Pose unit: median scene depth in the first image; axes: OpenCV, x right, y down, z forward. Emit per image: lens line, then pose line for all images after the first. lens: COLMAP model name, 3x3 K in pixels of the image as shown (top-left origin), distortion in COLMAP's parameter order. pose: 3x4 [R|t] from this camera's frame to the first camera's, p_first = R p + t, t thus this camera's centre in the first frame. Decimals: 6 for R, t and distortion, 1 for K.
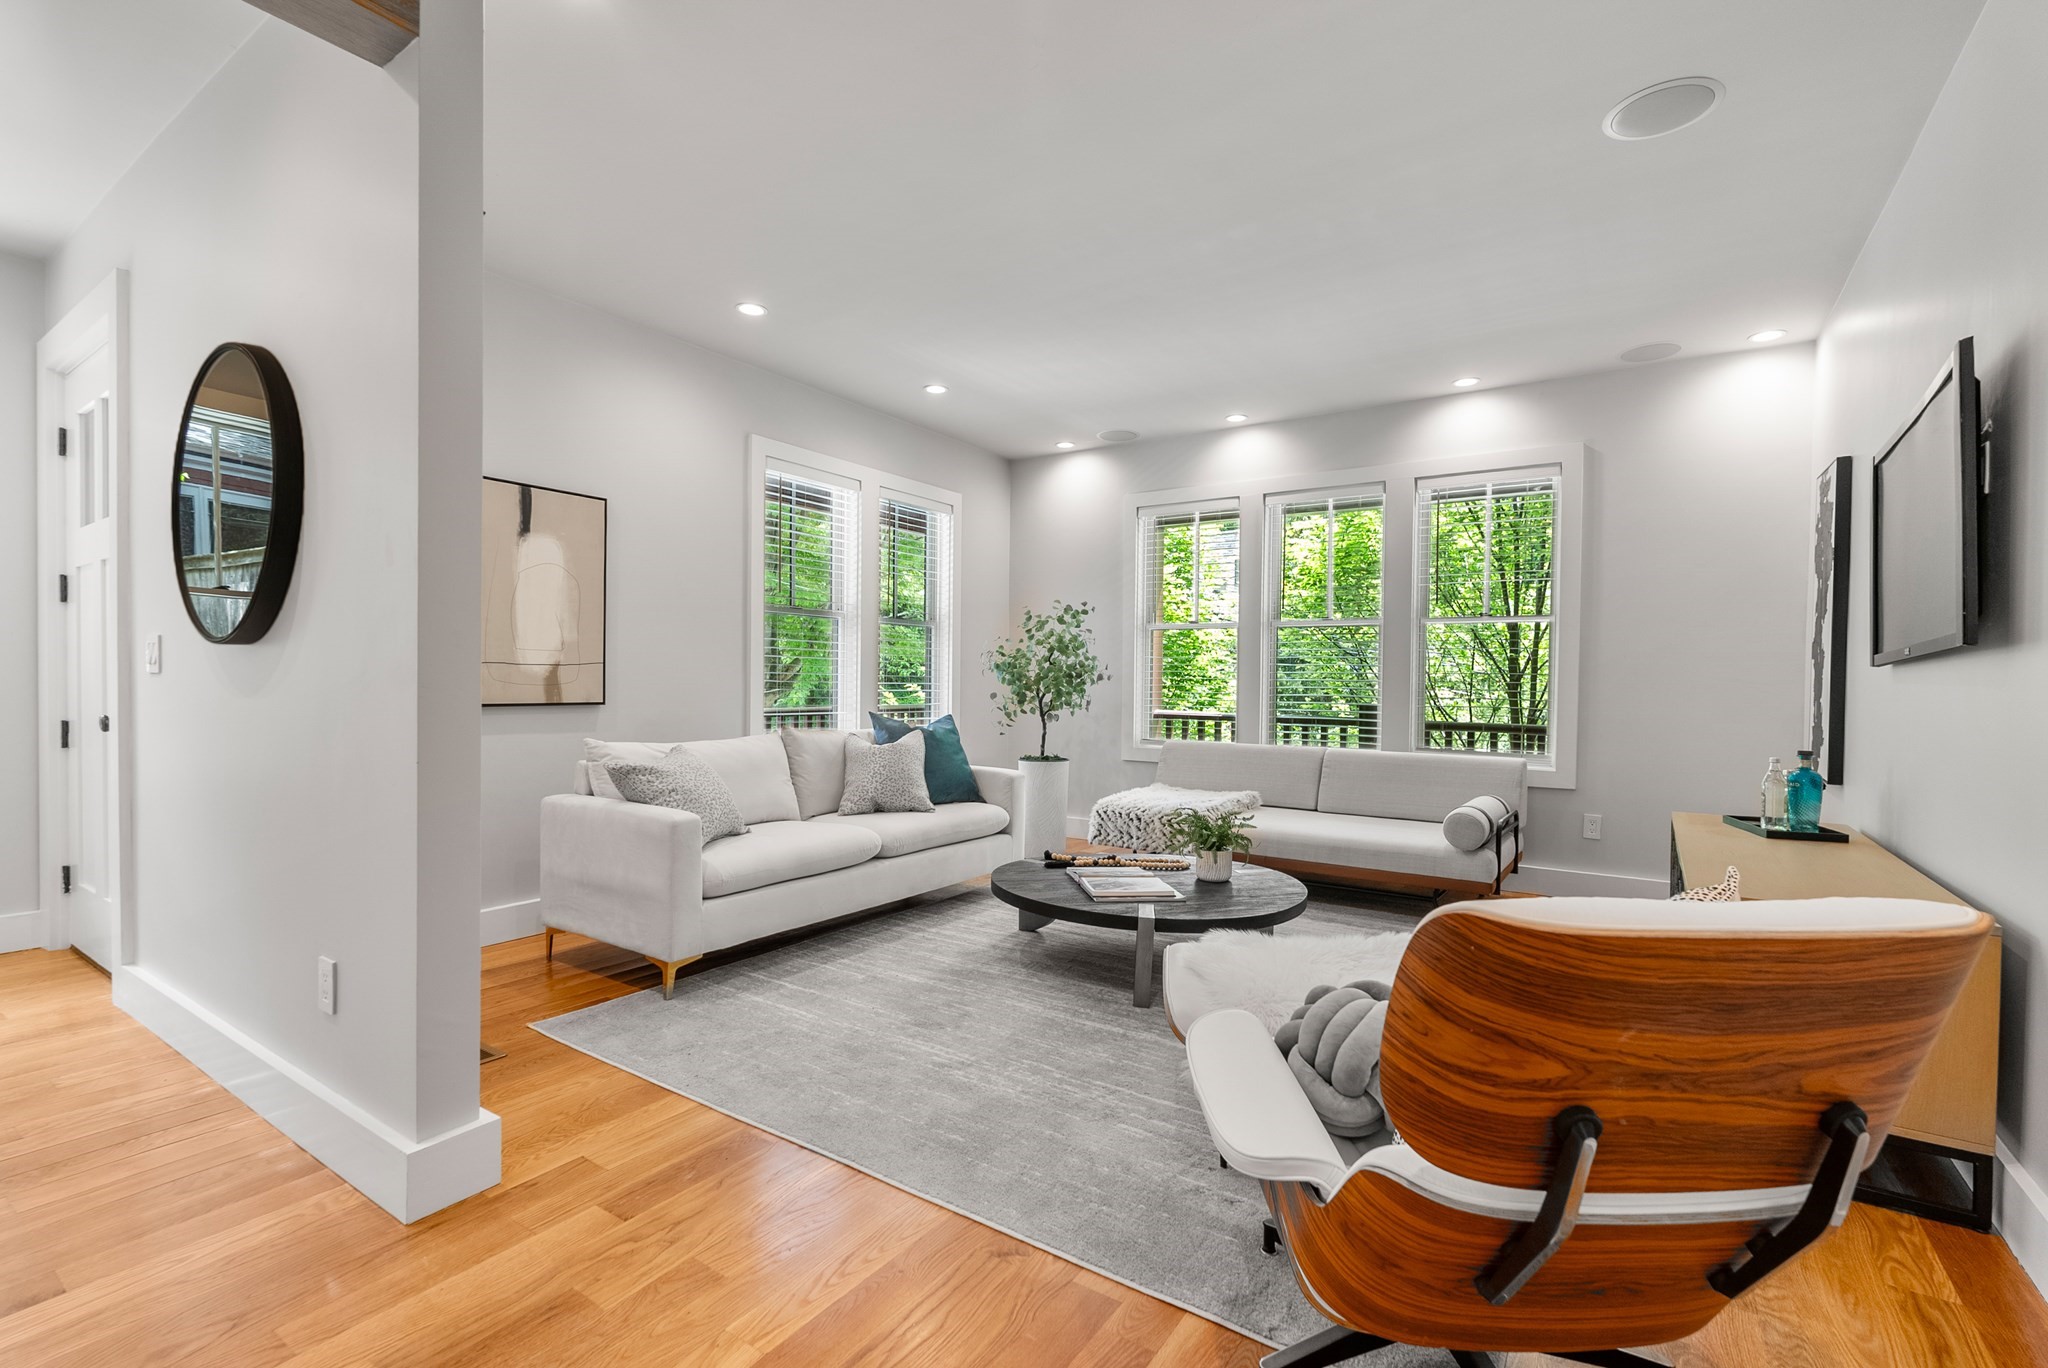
lens RADIAL K [[925.4, 0, 1014.4], [0, 925.4, 698.6], [0, 0, 1]] dist [-0.002753, -0.000200]
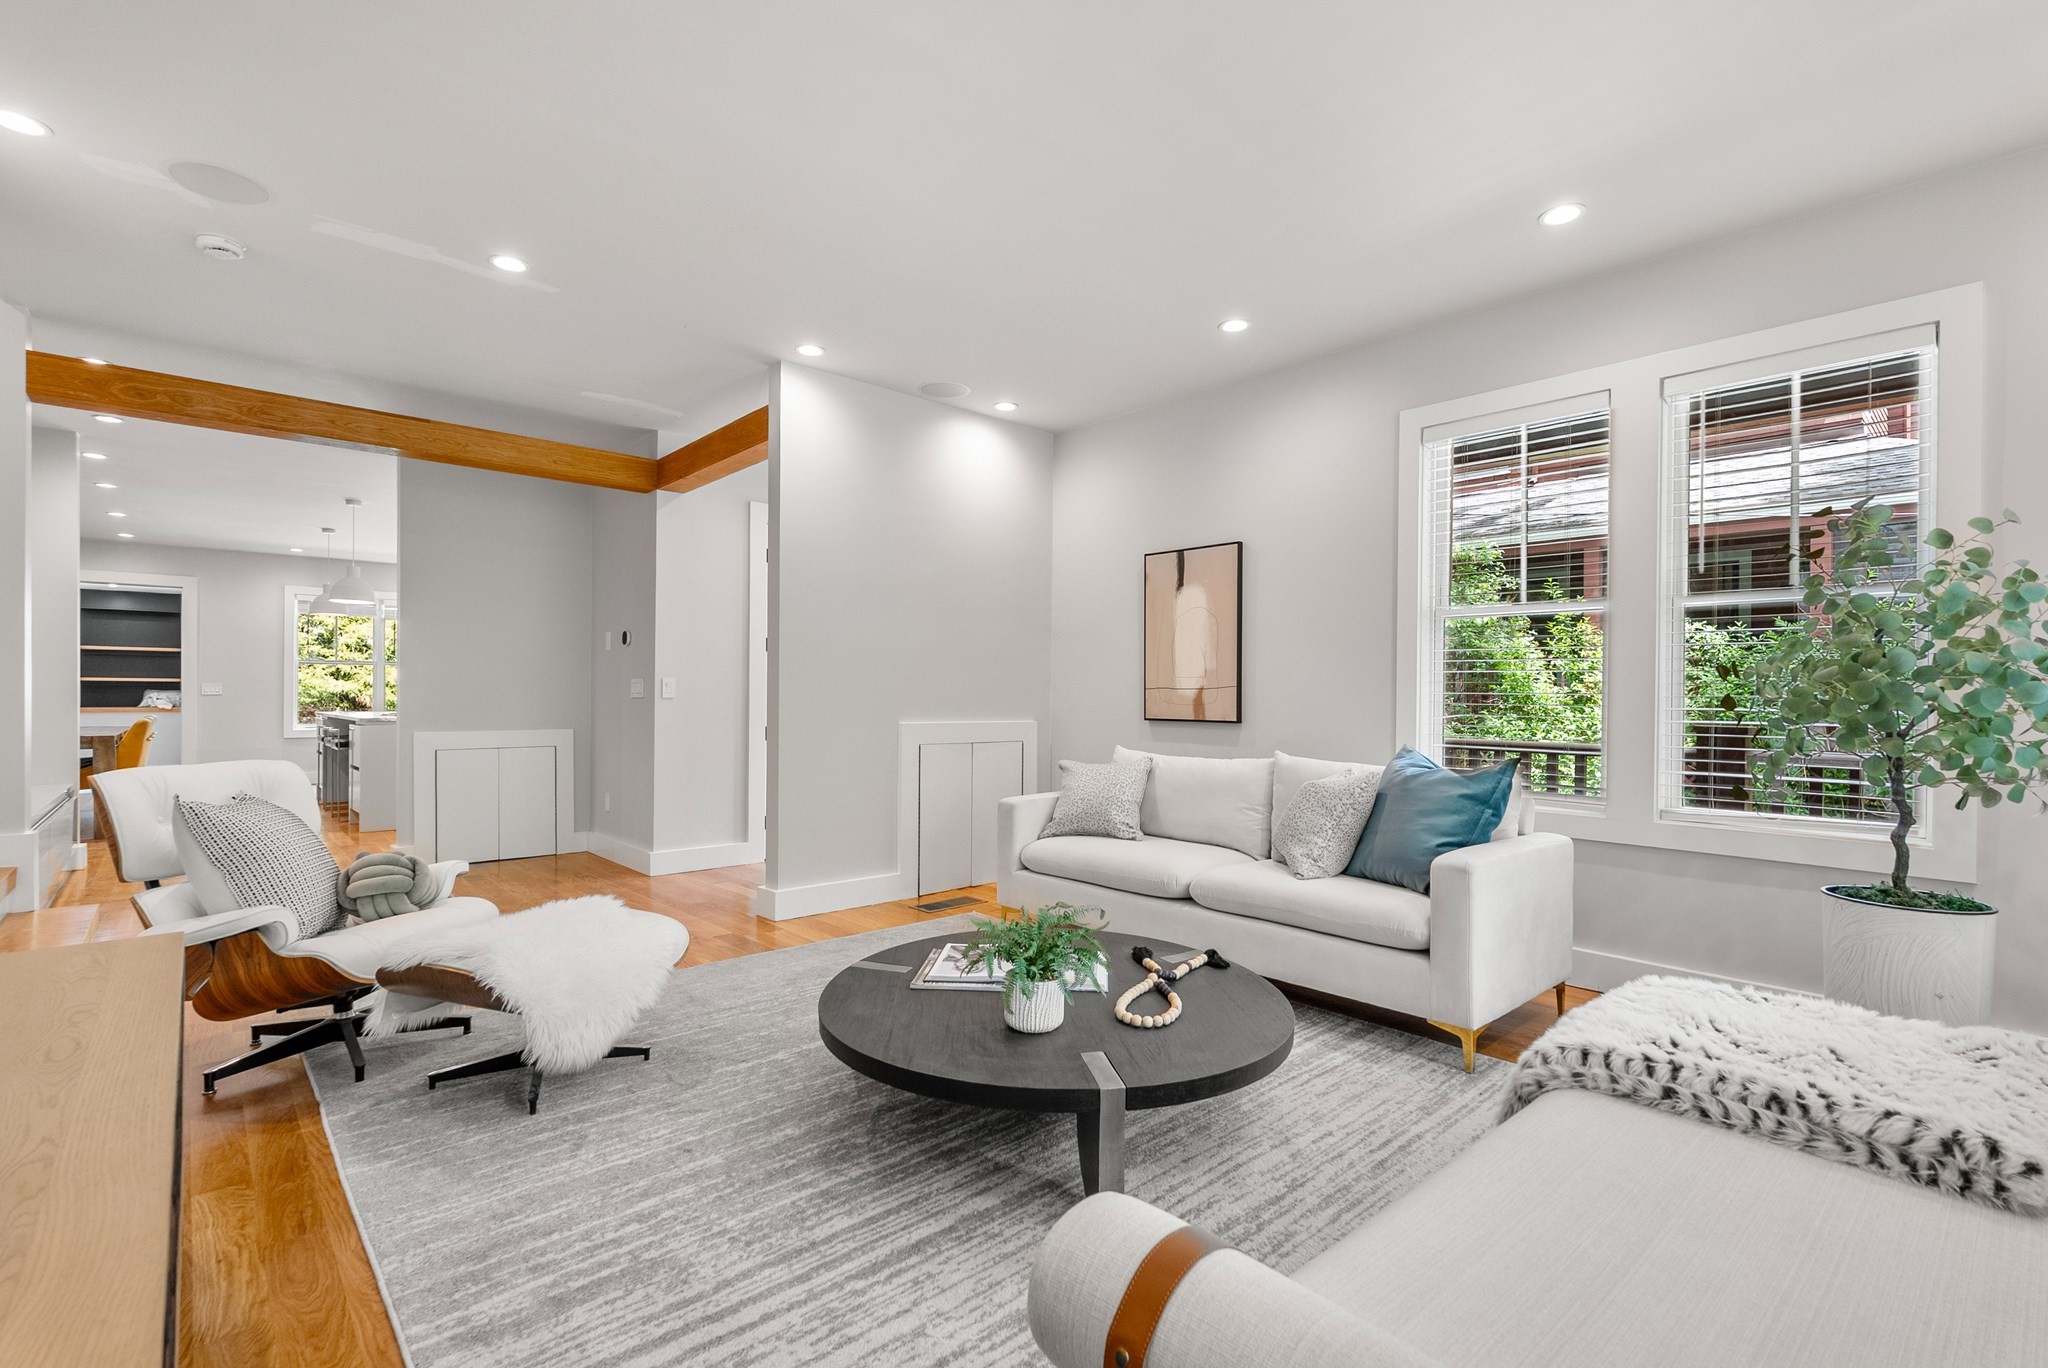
lens RADIAL K [[925.4, 0, 1014.4], [0, 925.4, 698.6], [0, 0, 1]] dist [-0.002753, -0.000200]
pose [[-0.231166, -0.011489, -0.972846, 0.685194], [-0.027190, 0.999616, -0.005345, -0.009427], [0.972534, 0.025216, -0.231390, 0.947842]]
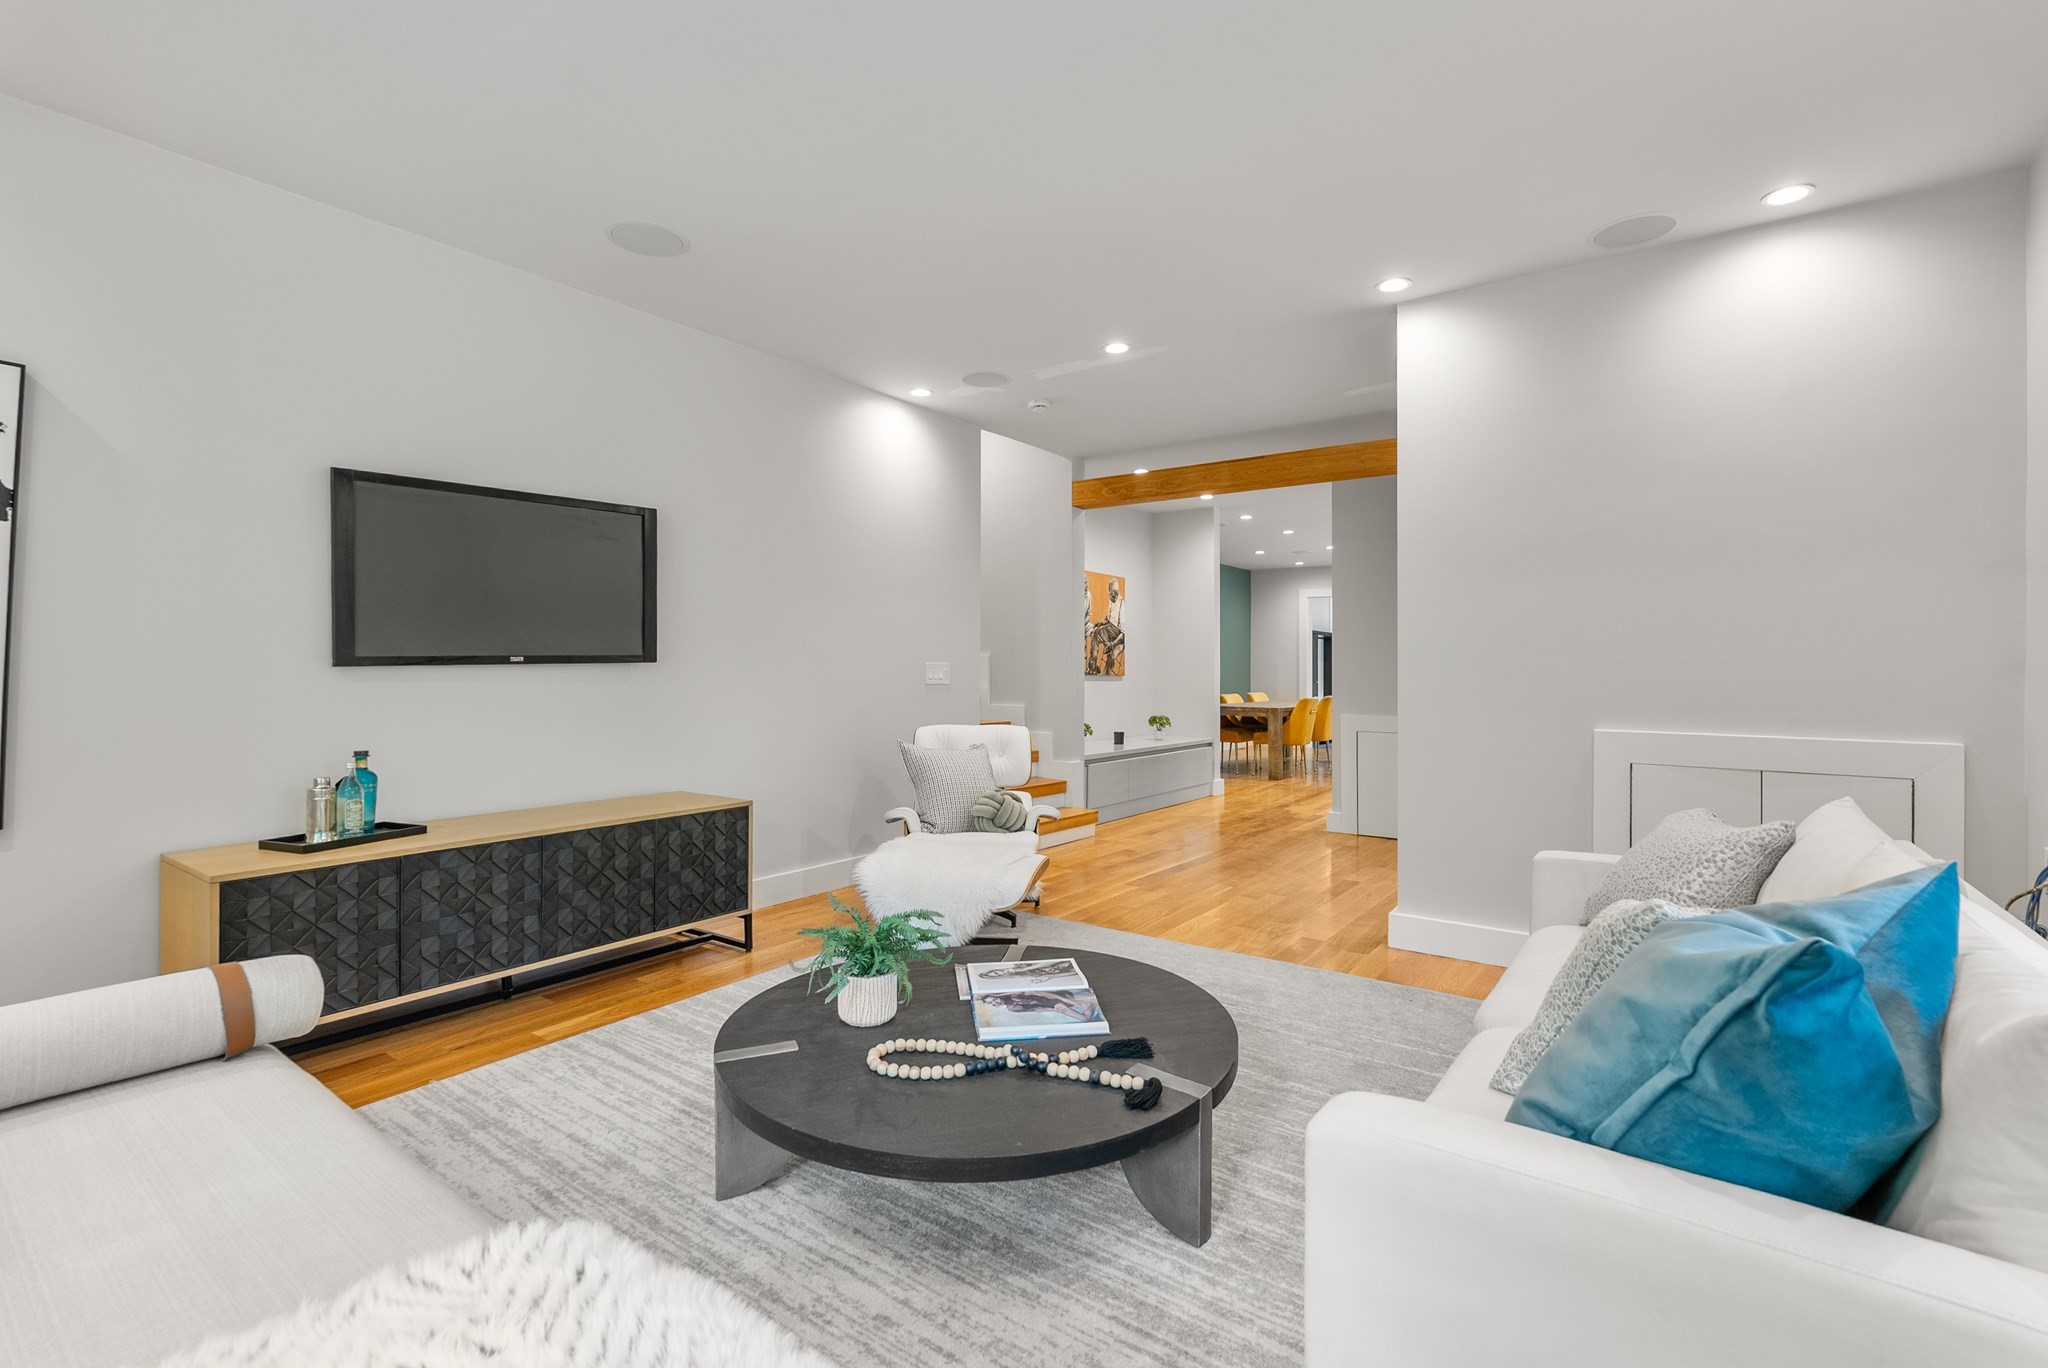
lens RADIAL K [[935.1, 0, 1021.0], [0, 935.1, 668.1], [0, 0, 1]] dist [0.000401, 0.000123]
pose [[-0.999476, -0.014886, 0.028733, 0.085171], [-0.014428, 0.999766, 0.016106, -0.039953], [-0.028966, 0.015683, -0.999457, 1.367140]]
